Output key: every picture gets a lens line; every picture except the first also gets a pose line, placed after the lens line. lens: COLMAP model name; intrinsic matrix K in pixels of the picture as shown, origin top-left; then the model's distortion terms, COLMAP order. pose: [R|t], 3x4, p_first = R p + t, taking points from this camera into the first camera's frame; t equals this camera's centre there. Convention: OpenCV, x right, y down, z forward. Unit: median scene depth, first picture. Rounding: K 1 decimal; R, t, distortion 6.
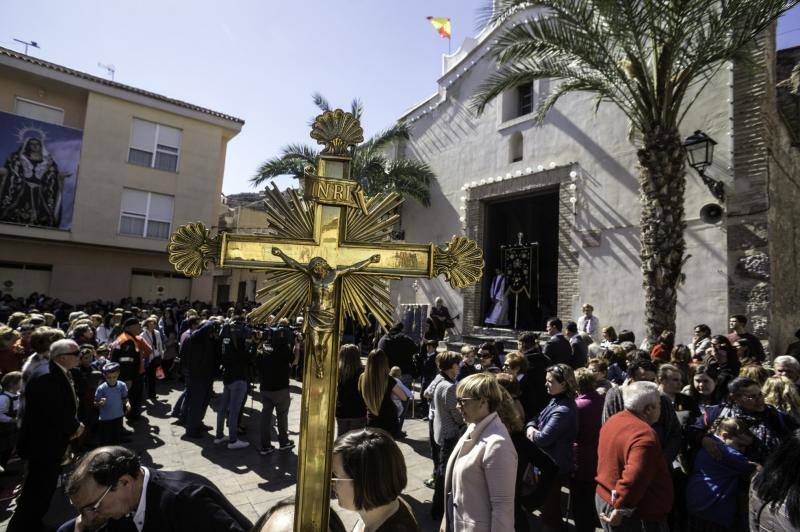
lens RADIAL K [[424.9, 0, 397.0], [0, 424.9, 269.8], [0, 0, 1]] dist [-0.071278, 0.040553]
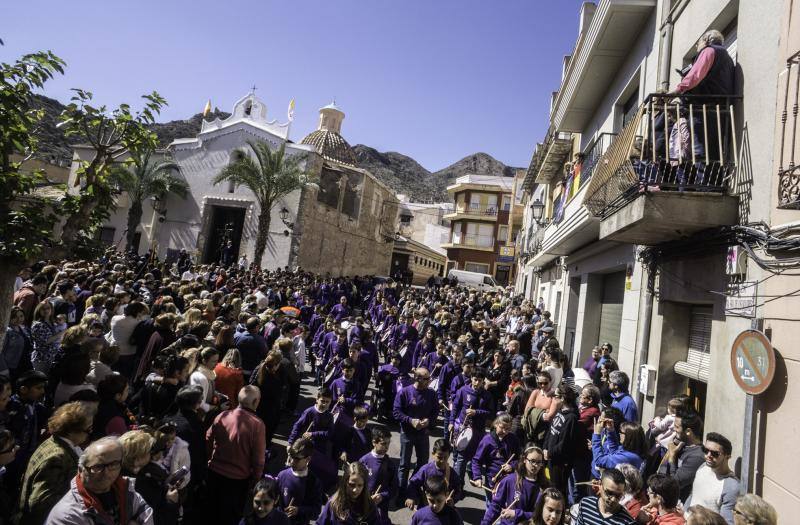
lens RADIAL K [[450.2, 0, 421.5], [0, 450.2, 243.1], [0, 0, 1]] dist [-0.064514, 0.033038]
pose [[0.800061, 0.108239, 0.590073, -0.243038], [-0.136707, 0.990605, 0.003648, -0.123479], [-0.584135, -0.083586, 0.807341, -1.359643]]
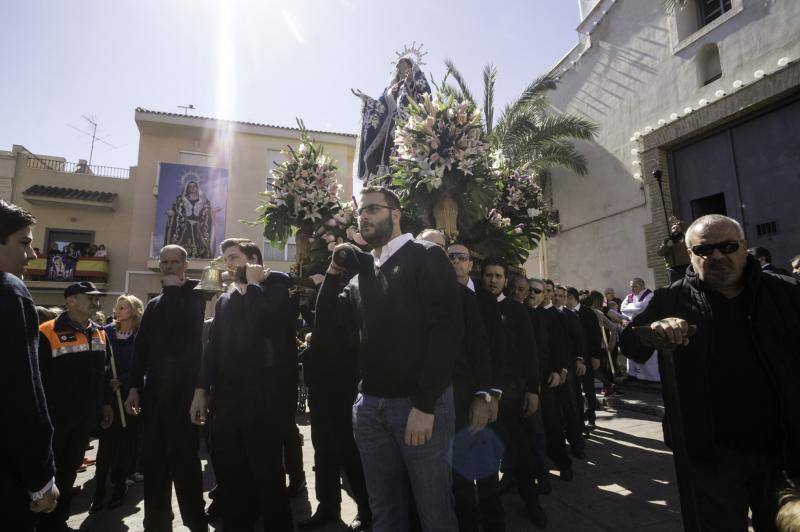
lens RADIAL K [[424.9, 0, 393.1], [0, 424.9, 268.3], [0, 0, 1]] dist [-0.071278, 0.040553]
pose [[0.948361, -0.111241, -0.297046, -0.067234], [0.089559, 0.992290, -0.085672, 0.076790], [0.304286, 0.054644, 0.951012, 0.126411]]
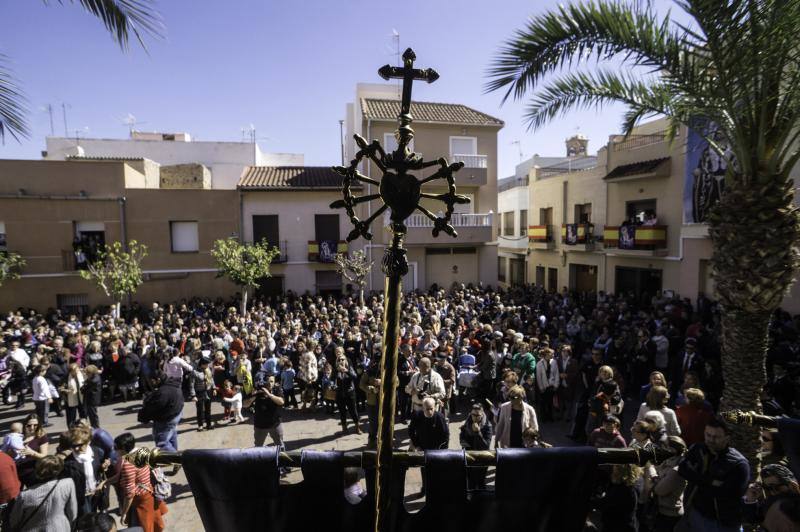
lens RADIAL K [[424.9, 0, 395.7], [0, 424.9, 269.0], [0, 0, 1]] dist [-0.071278, 0.040553]
pose [[-0.421788, 0.020792, -0.906456, 0.299300], [0.061457, 0.998093, -0.005703, -0.056275], [0.904609, -0.058114, -0.422261, 0.907475]]
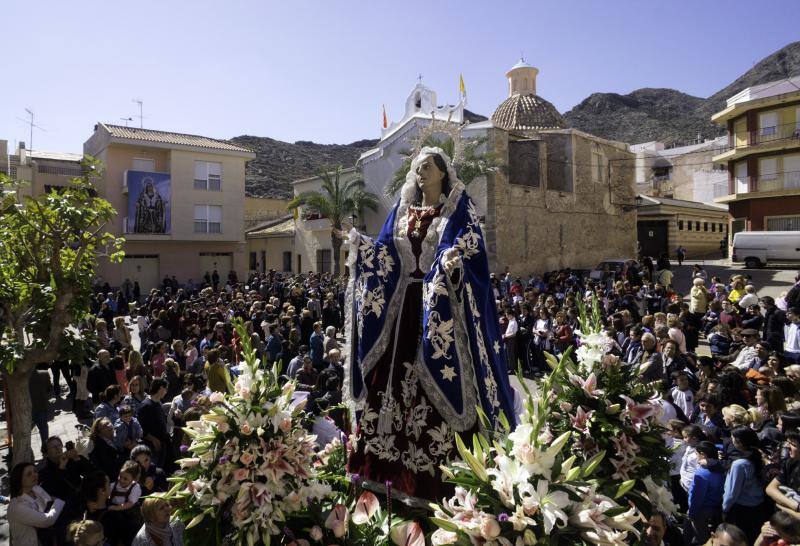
lens RADIAL K [[476.8, 0, 345.2], [0, 476.8, 249.2], [0, 0, 1]] dist [-0.065427, 0.038254]
pose [[0.997544, -0.062916, -0.030794, -0.014223], [0.065018, 0.995222, 0.072844, -0.166611], [0.026064, -0.074667, 0.996868, -1.233871]]
